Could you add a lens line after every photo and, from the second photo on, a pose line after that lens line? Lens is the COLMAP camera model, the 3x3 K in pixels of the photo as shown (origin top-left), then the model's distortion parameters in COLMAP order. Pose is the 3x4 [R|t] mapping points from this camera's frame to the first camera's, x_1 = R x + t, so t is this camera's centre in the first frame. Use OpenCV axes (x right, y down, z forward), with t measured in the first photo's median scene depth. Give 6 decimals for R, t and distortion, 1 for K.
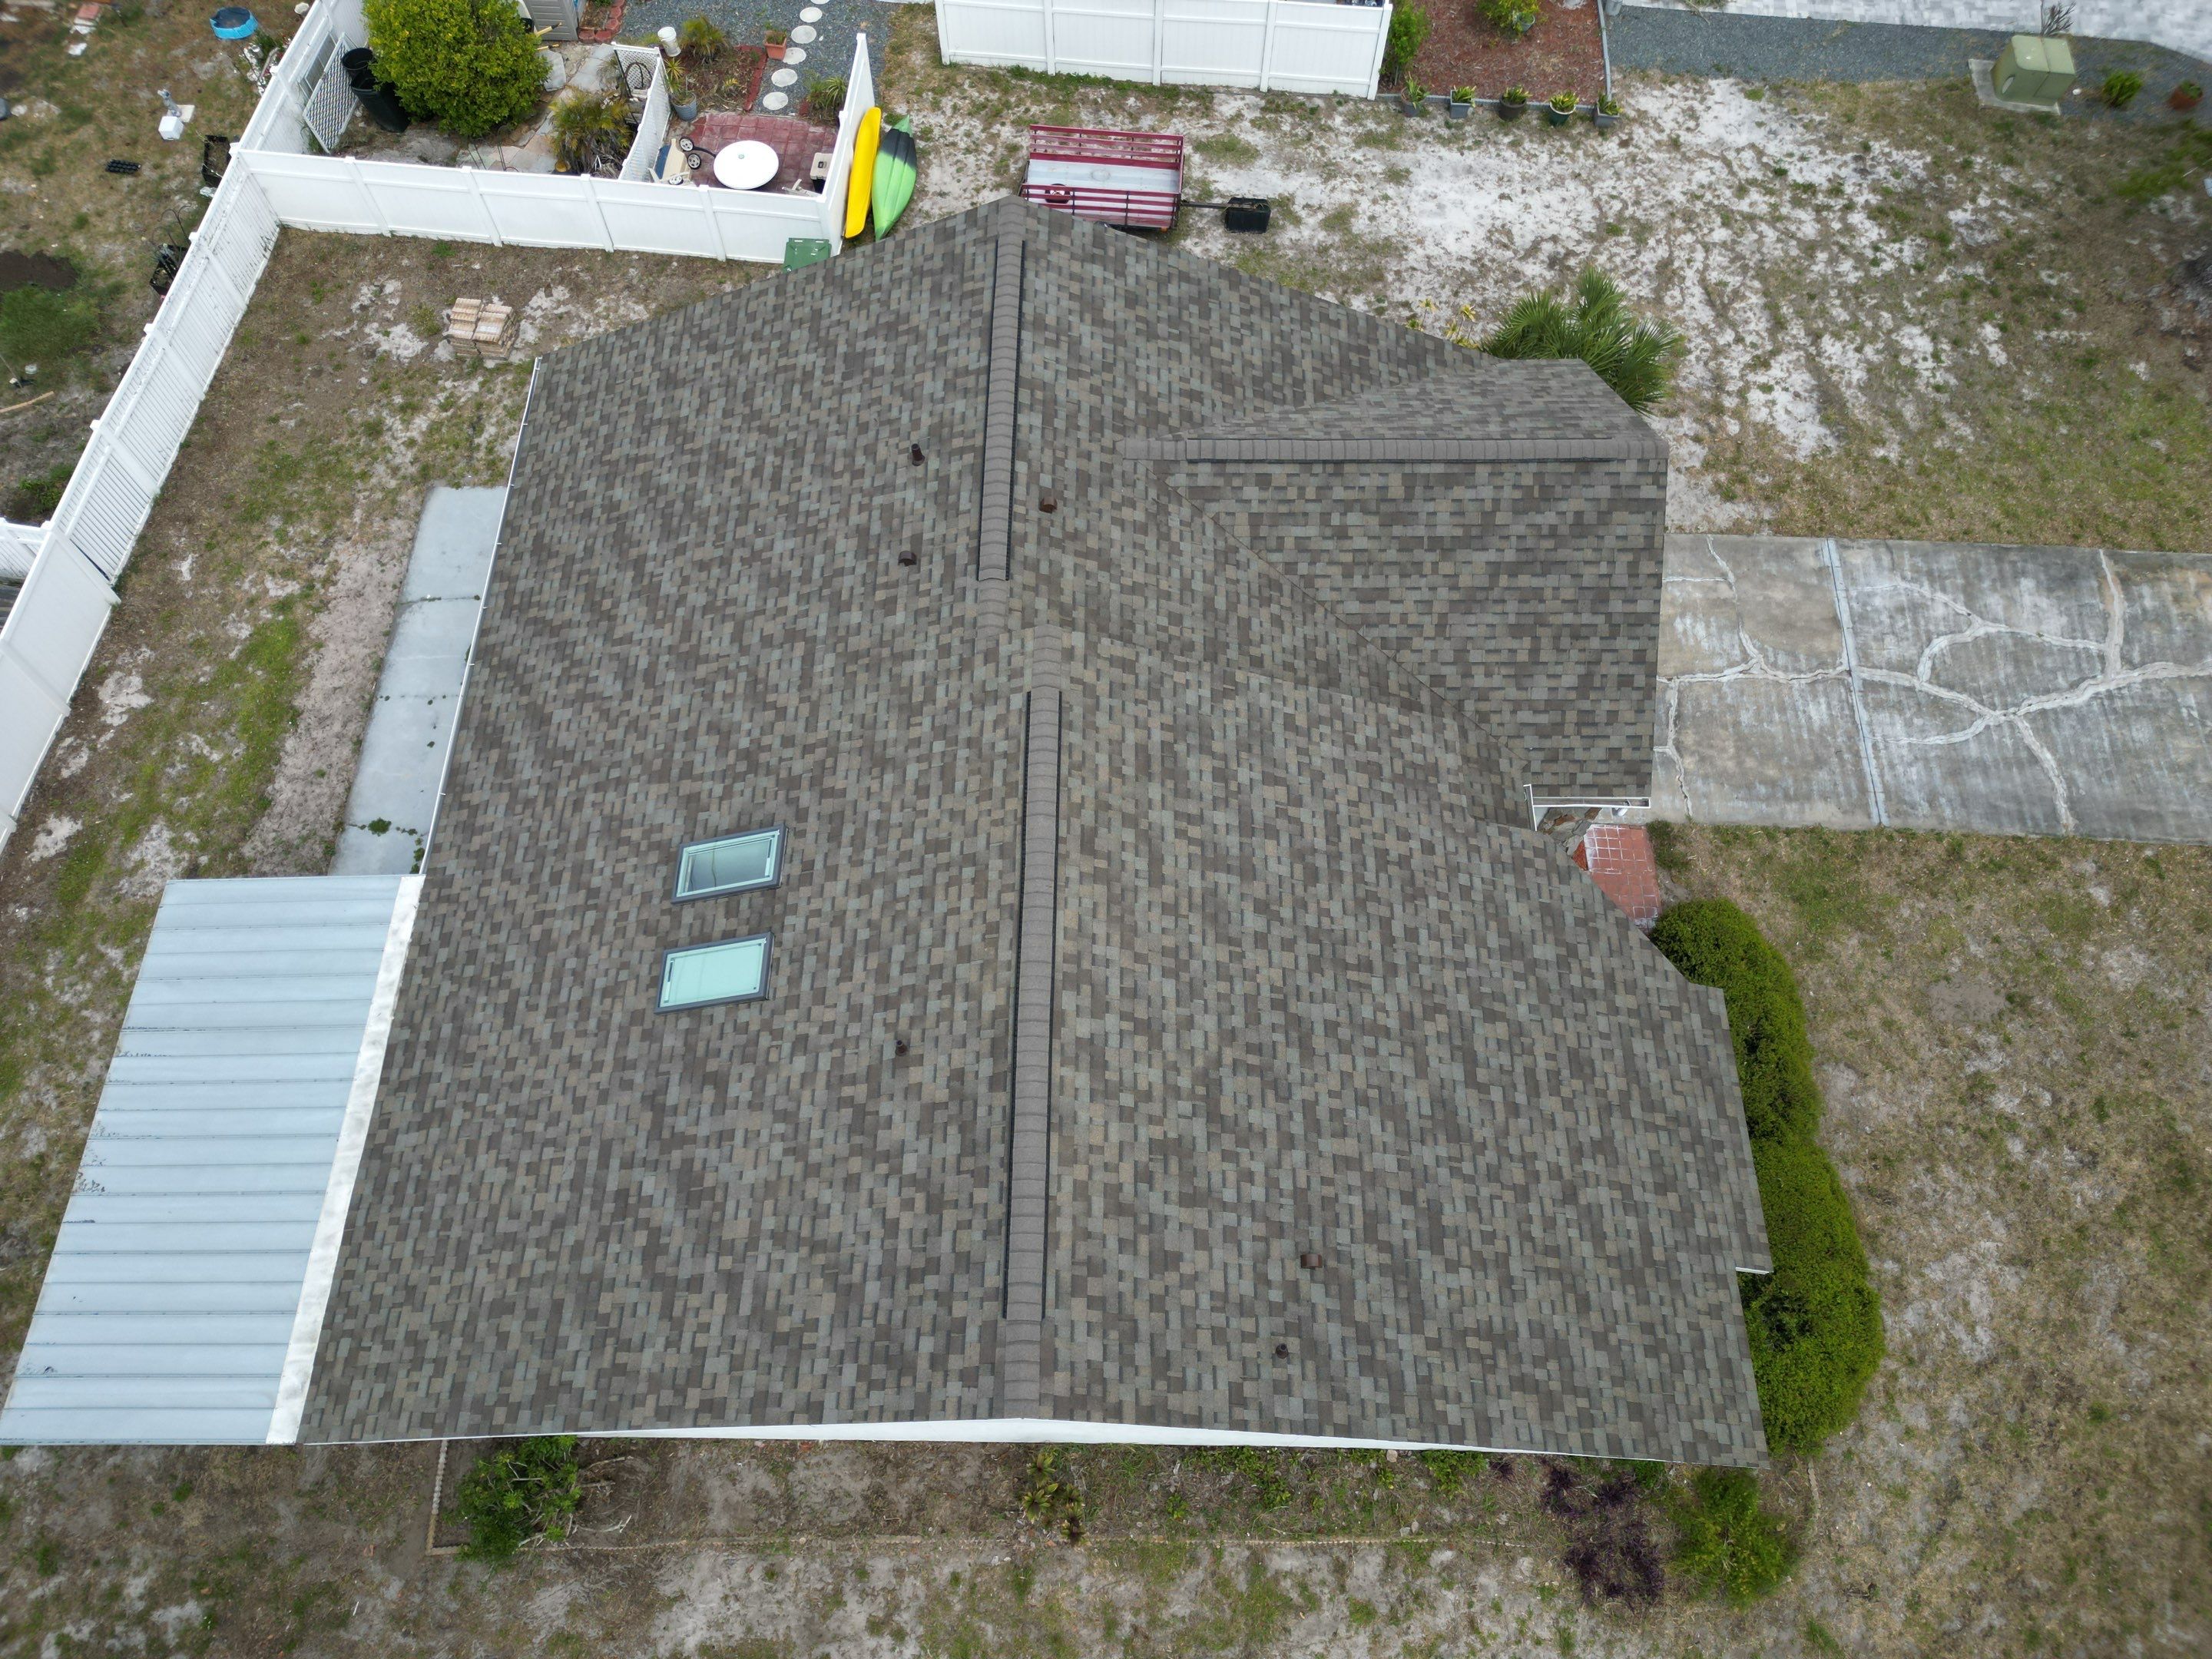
lens RADIAL K [[1544.2, 0, 1083.7], [0, 1544.2, 831.3], [0, 0, 1]] dist [0.069564, -0.063777]
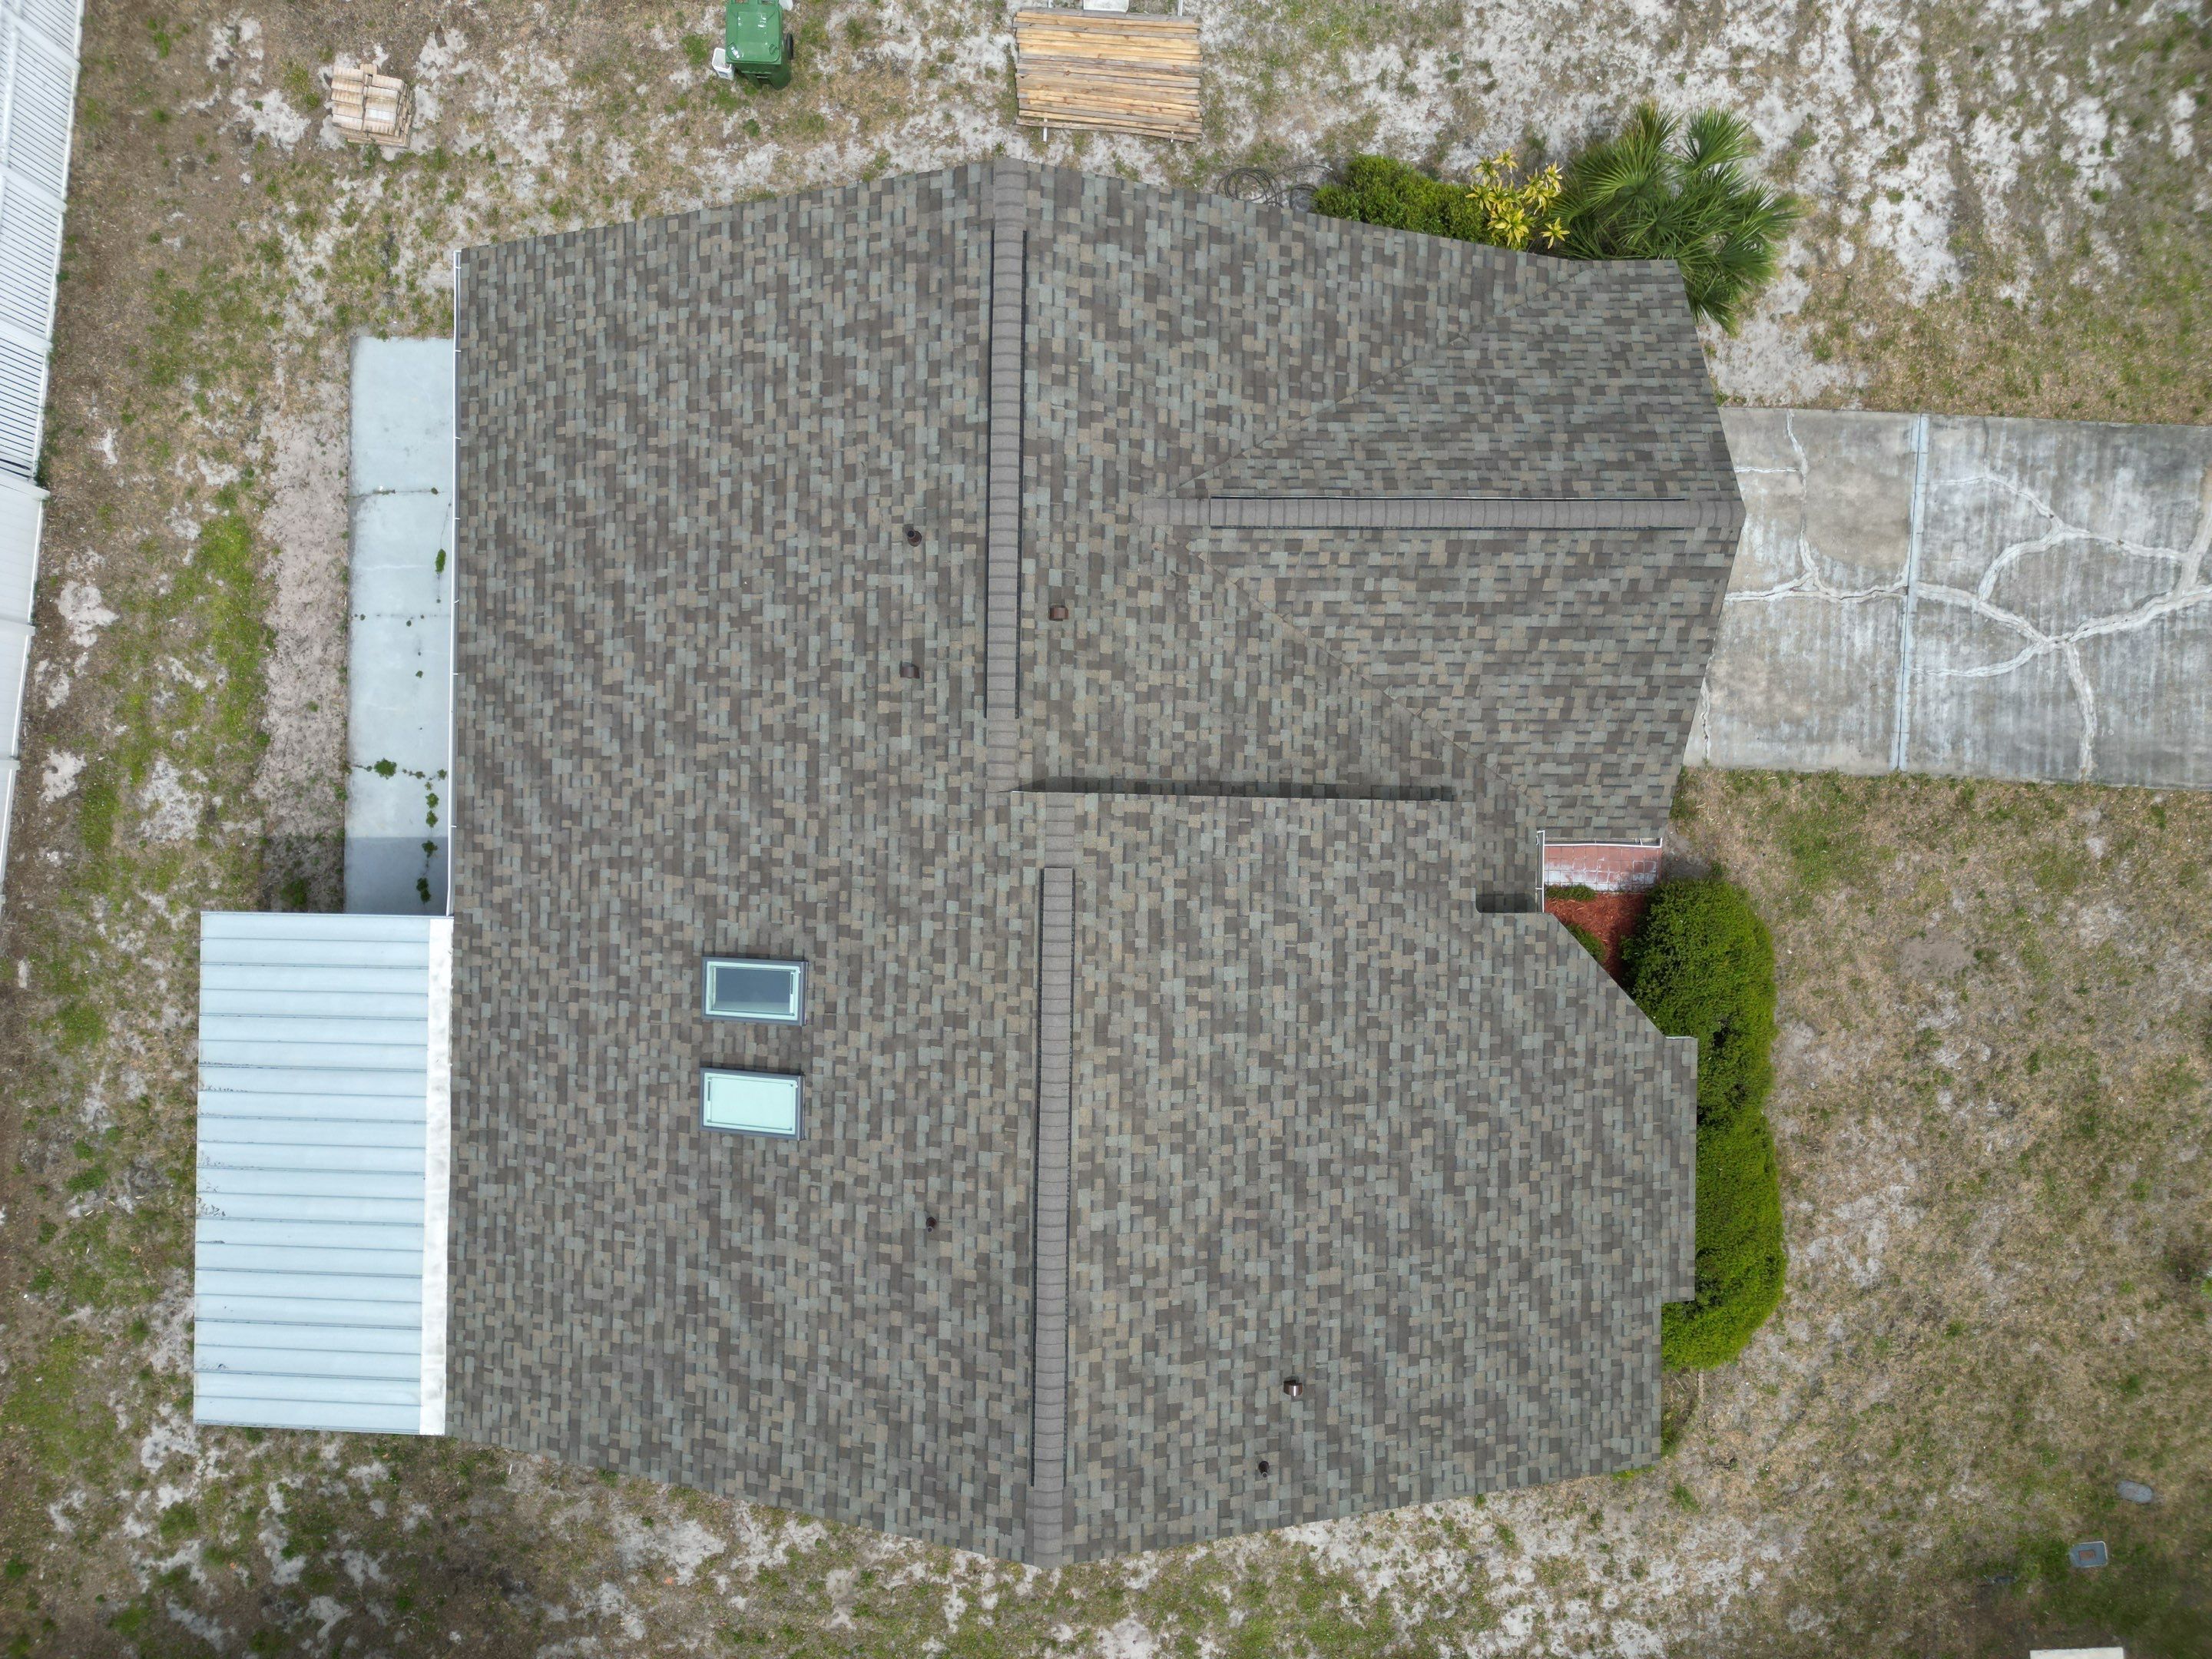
lens RADIAL K [[1544.2, 0, 1084.1], [0, 1544.2, 828.7], [0, 0, 1]] dist [0.069564, -0.063777]
pose [[0.999998, -0.001537, -0.001141, -0.005521], [0.001885, 0.894592, 0.446879, -0.419271], [0.000334, -0.446881, 0.894594, 0.095797]]
